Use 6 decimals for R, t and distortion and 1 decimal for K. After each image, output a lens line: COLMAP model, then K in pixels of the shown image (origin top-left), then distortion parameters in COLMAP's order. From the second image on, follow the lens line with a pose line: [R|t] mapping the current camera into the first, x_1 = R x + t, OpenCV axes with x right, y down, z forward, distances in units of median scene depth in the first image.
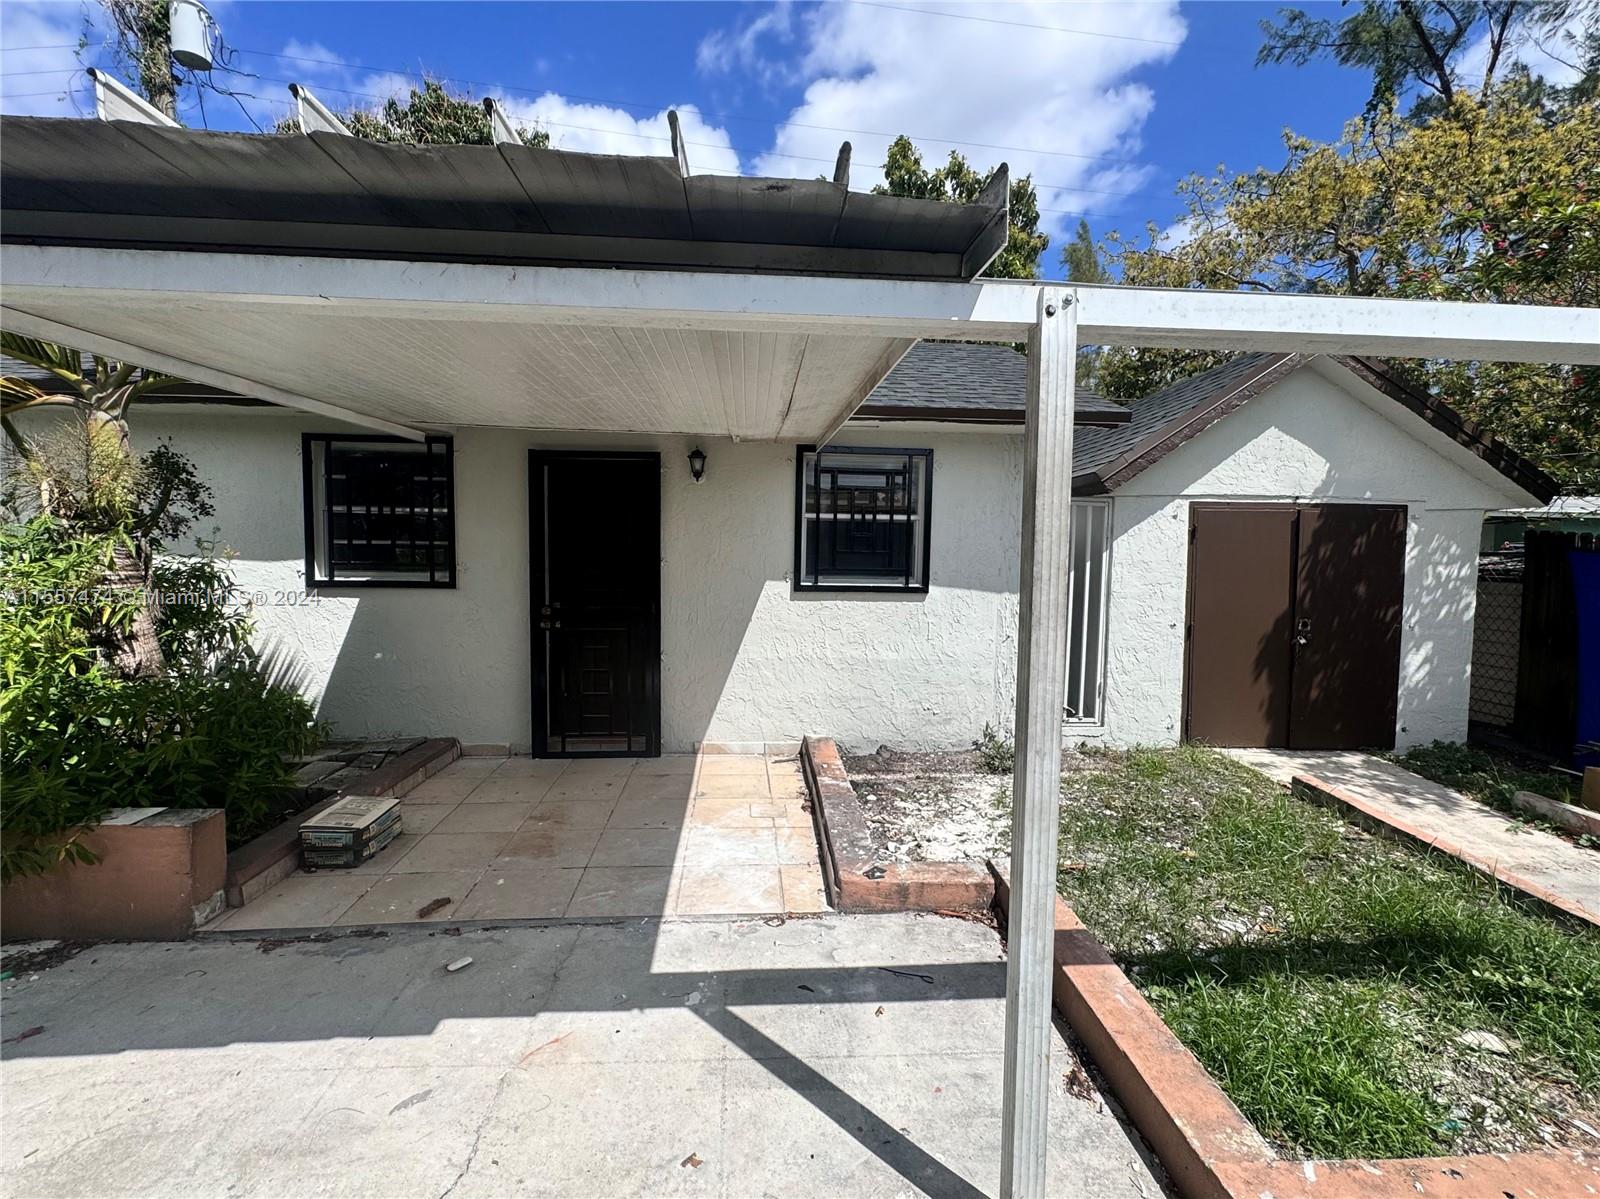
lens RADIAL K [[719.1, 0, 803.7], [0, 719.1, 609.4], [0, 0, 1]] dist [-0.001644, 0.000339]
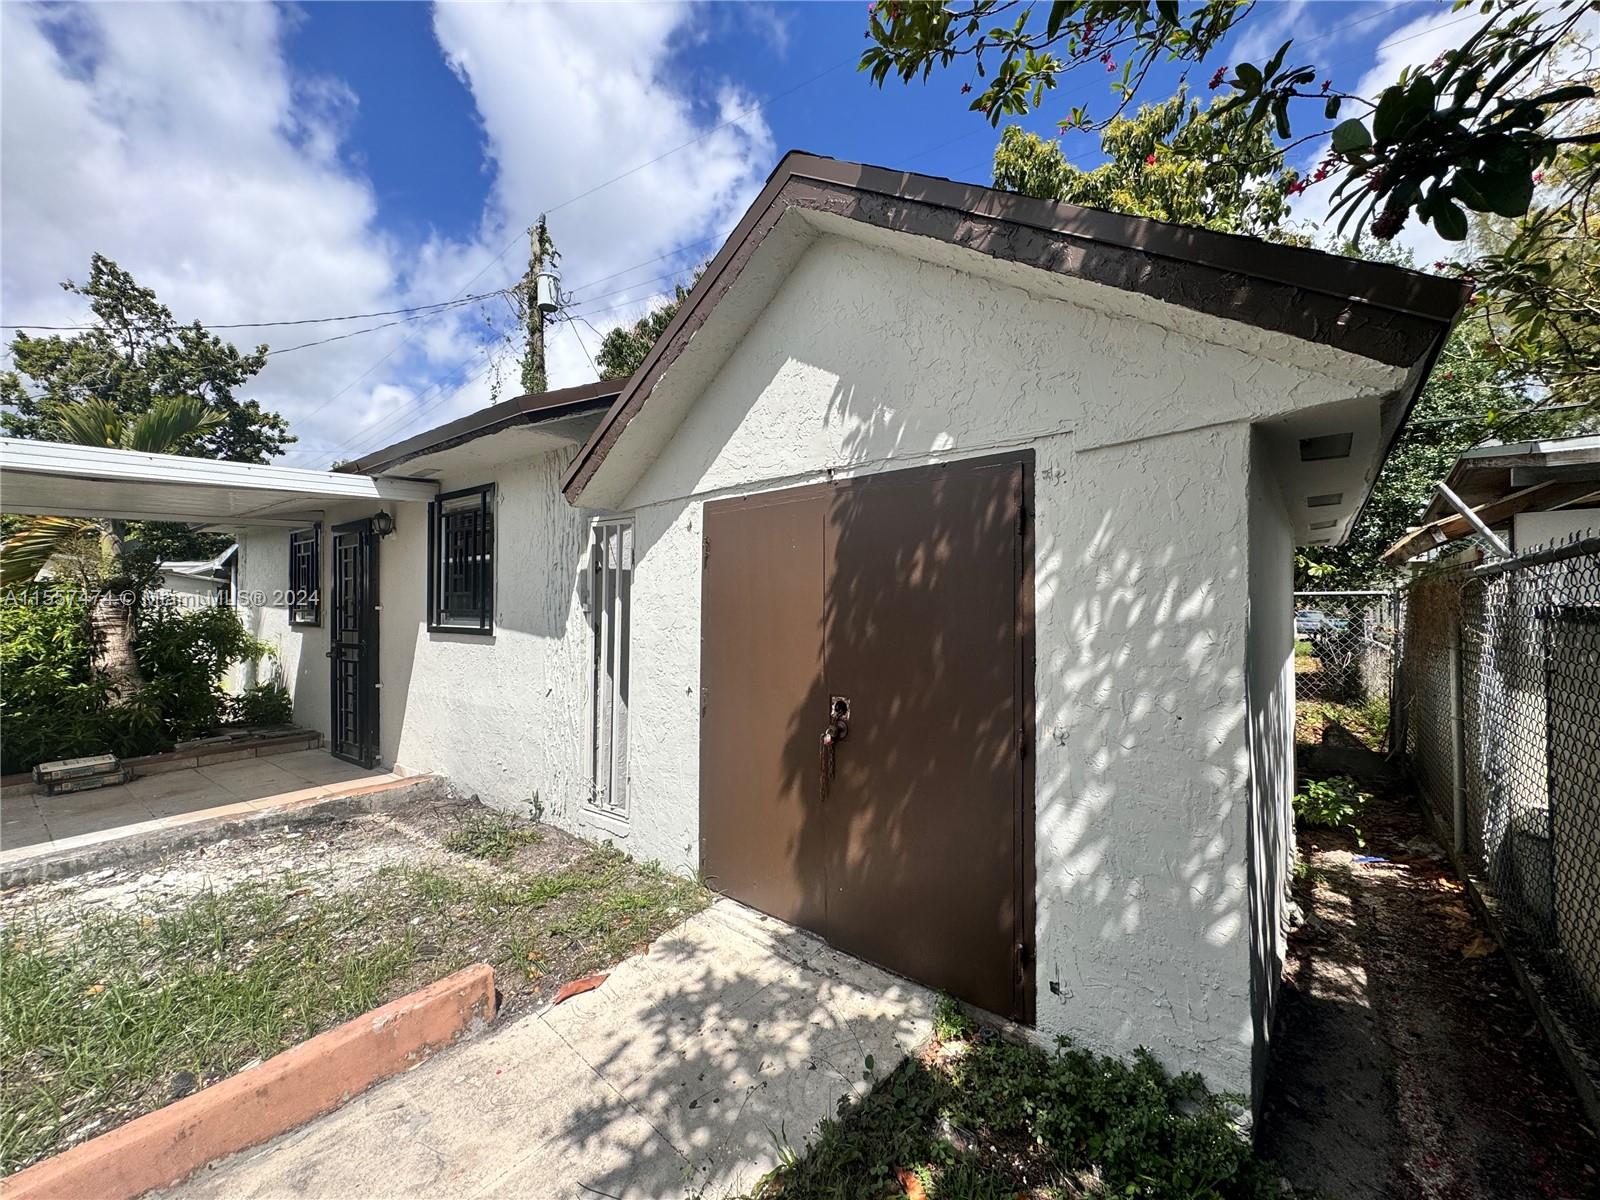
lens RADIAL K [[638.1, 0, 803.4], [0, 638.1, 603.7], [0, 0, 1]] dist [-0.003889, 0.000859]
pose [[0.752206, -0.016565, -0.658720, 0.991779], [-0.030778, 0.997710, -0.060236, -0.025852], [0.658209, 0.065584, 0.749973, 0.631770]]
